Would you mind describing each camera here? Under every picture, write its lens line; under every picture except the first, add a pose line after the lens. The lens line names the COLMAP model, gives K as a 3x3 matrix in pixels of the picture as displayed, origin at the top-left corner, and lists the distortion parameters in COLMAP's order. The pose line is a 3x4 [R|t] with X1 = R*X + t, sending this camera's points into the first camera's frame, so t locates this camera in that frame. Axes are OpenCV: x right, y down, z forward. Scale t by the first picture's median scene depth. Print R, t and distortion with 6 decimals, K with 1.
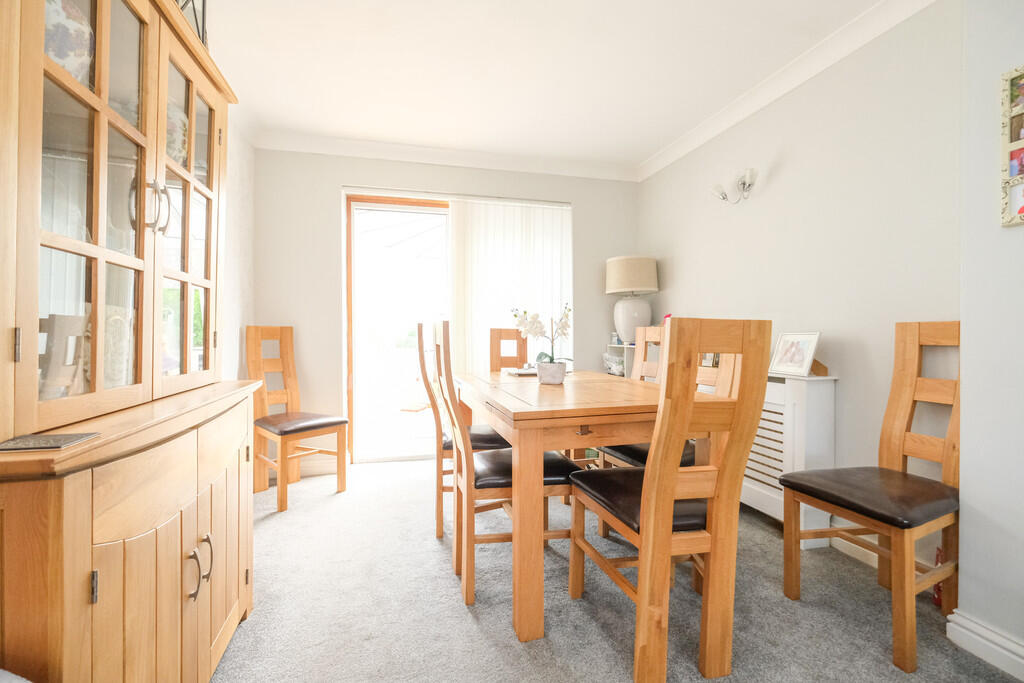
lens RADIAL K [[443.3, 0, 516.1], [0, 443.3, 339.7], [0, 0, 1]] dist [-0.003008, 0.000307]
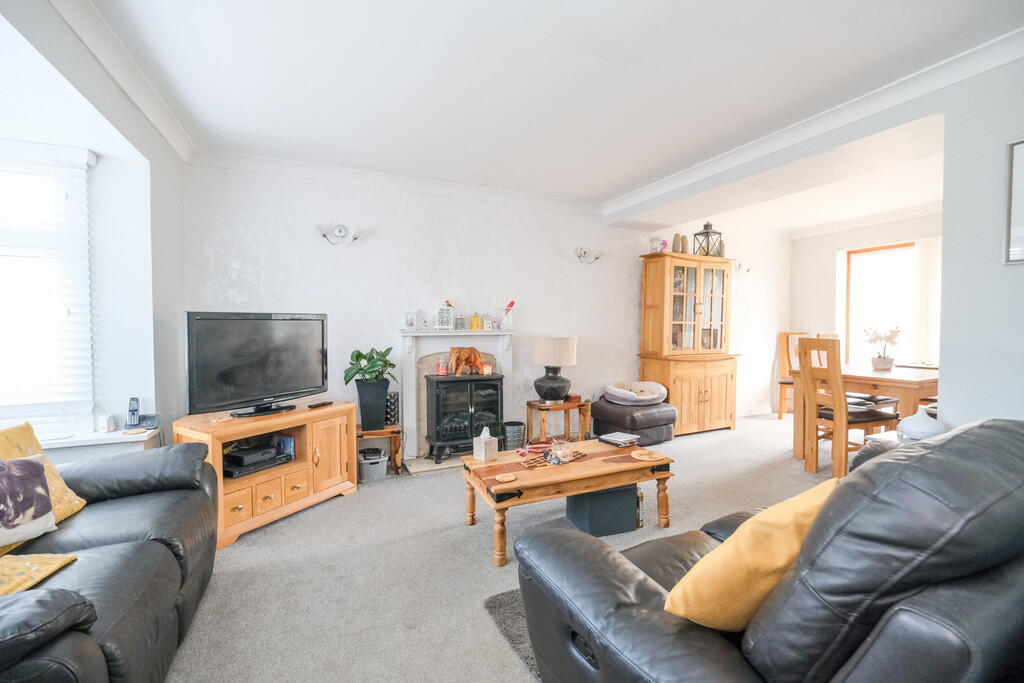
lens RADIAL K [[443.3, 0, 516.1], [0, 443.3, 339.7], [0, 0, 1]] dist [-0.003008, 0.000307]
pose [[0.148251, 0.019254, -0.988762, 2.808856], [0.002570, 0.999800, 0.019854, -0.094449], [0.988946, -0.005484, 0.148172, -1.192823]]
